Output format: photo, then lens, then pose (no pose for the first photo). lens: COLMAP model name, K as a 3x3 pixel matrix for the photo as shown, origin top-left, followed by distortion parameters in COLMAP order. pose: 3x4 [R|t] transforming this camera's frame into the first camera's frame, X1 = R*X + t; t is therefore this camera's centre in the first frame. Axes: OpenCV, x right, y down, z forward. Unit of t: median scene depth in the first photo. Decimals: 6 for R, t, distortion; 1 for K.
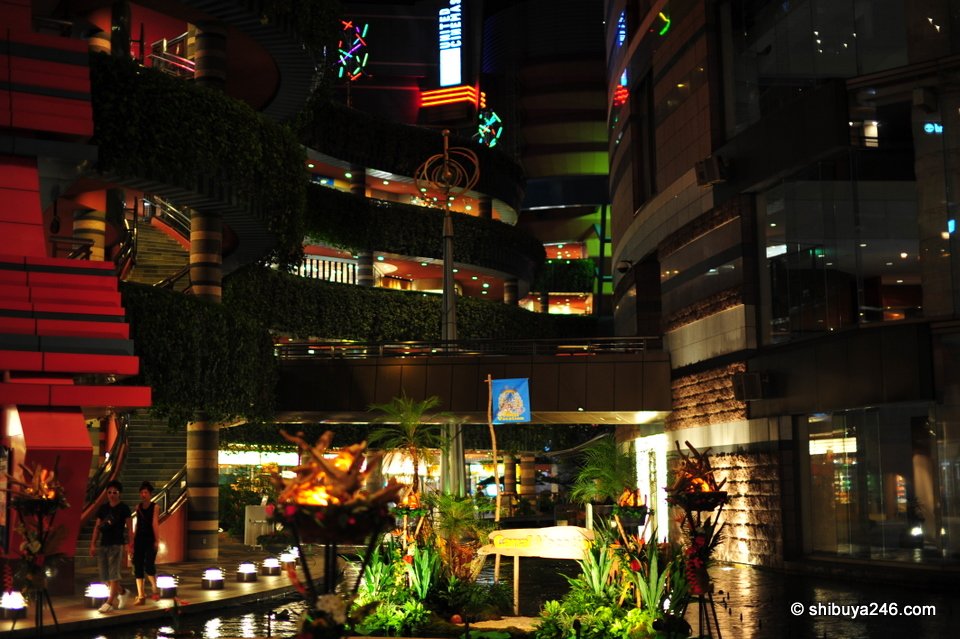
lens RADIAL K [[1355.1, 0, 480.3], [0, 1355.1, 287.7], [0, 0, 1]] dist [-0.159835, 0.356874]
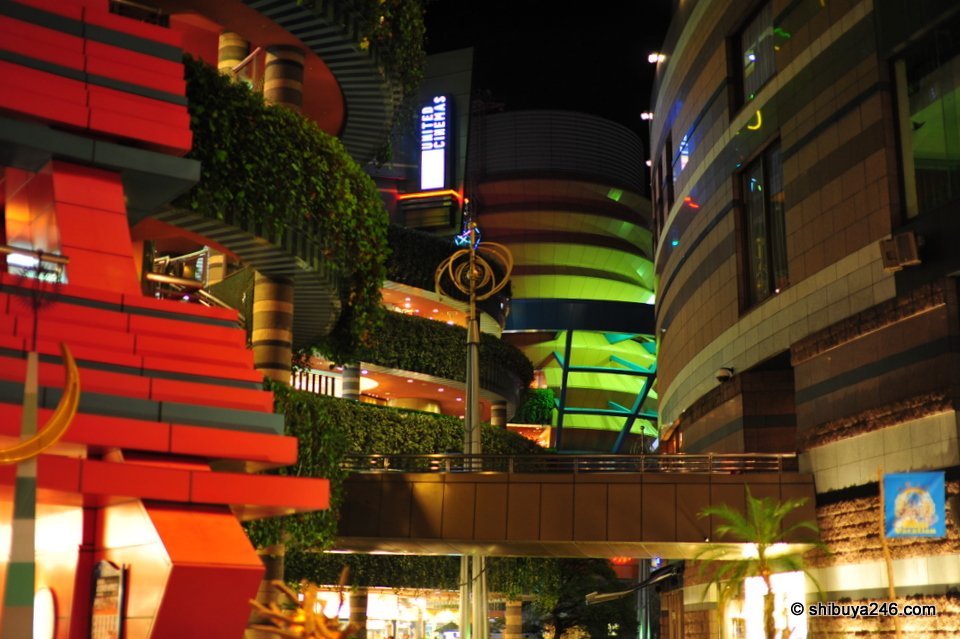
lens RADIAL K [[1355.1, 0, 480.3], [0, 1355.1, 287.7], [0, 0, 1]] dist [-0.159835, 0.356874]
pose [[0.994563, 0.041152, 0.095665, -0.147503], [-0.030708, 0.993655, -0.108195, 0.029829], [-0.099510, 0.104669, 0.989516, 0.185403]]
